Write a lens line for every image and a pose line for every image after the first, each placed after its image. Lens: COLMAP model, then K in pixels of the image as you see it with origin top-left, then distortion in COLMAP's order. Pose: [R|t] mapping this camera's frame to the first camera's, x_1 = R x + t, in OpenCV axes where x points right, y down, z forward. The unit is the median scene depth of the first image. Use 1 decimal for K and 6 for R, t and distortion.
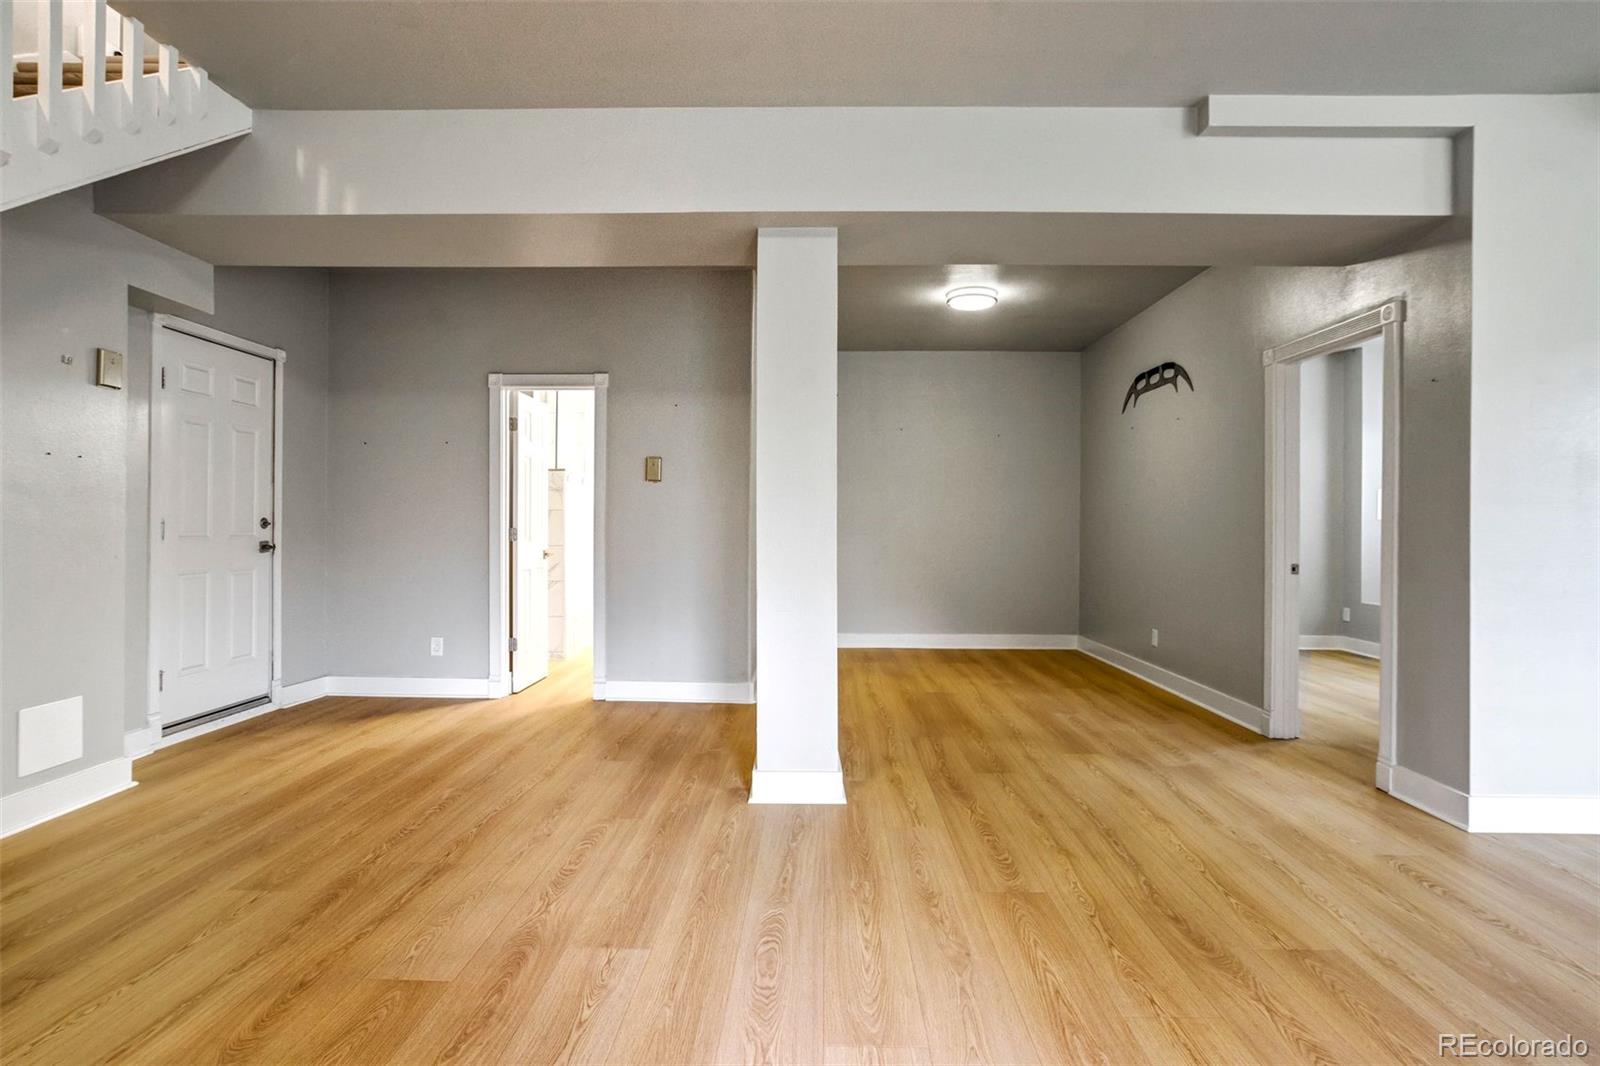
lens RADIAL K [[747.9, 0, 809.8], [0, 747.9, 527.1], [0, 0, 1]] dist [-0.040013, 0.019794]
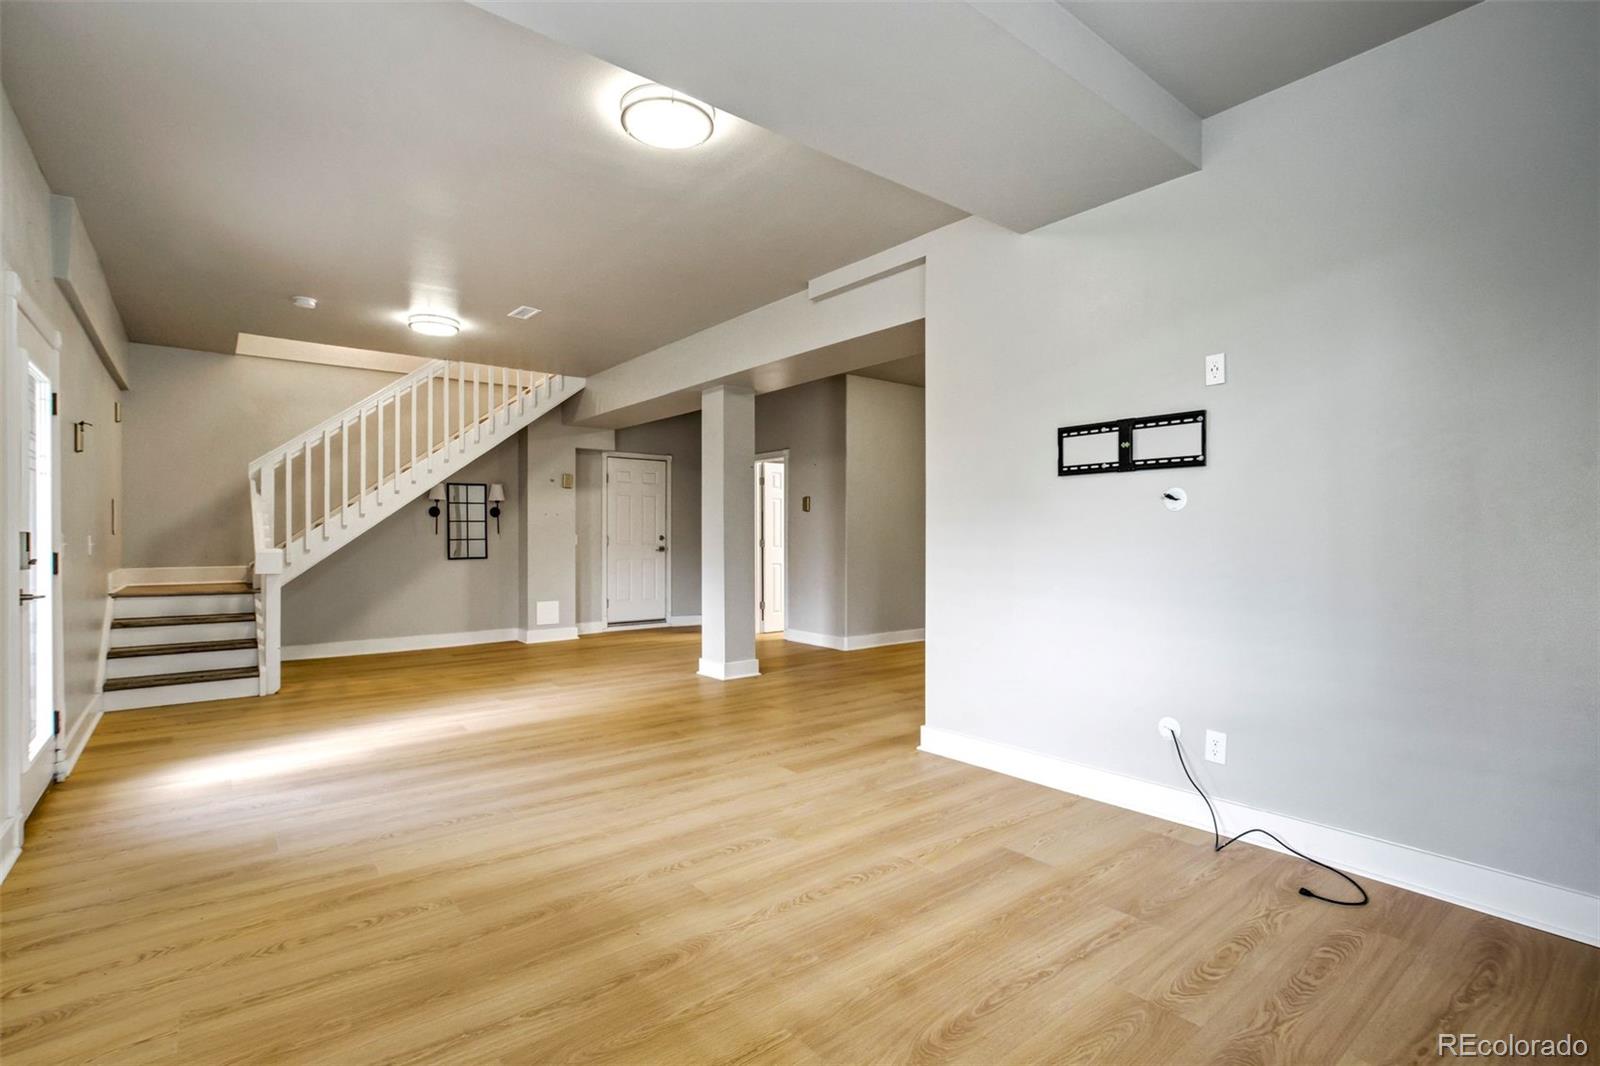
lens RADIAL K [[747.9, 0, 809.8], [0, 747.9, 527.1], [0, 0, 1]] dist [-0.040013, 0.019794]
pose [[0.644404, -0.015418, -0.764530, 1.174537], [0.000509, 0.999805, -0.019733, 0.005895], [0.764685, 0.012327, 0.644286, -0.057796]]
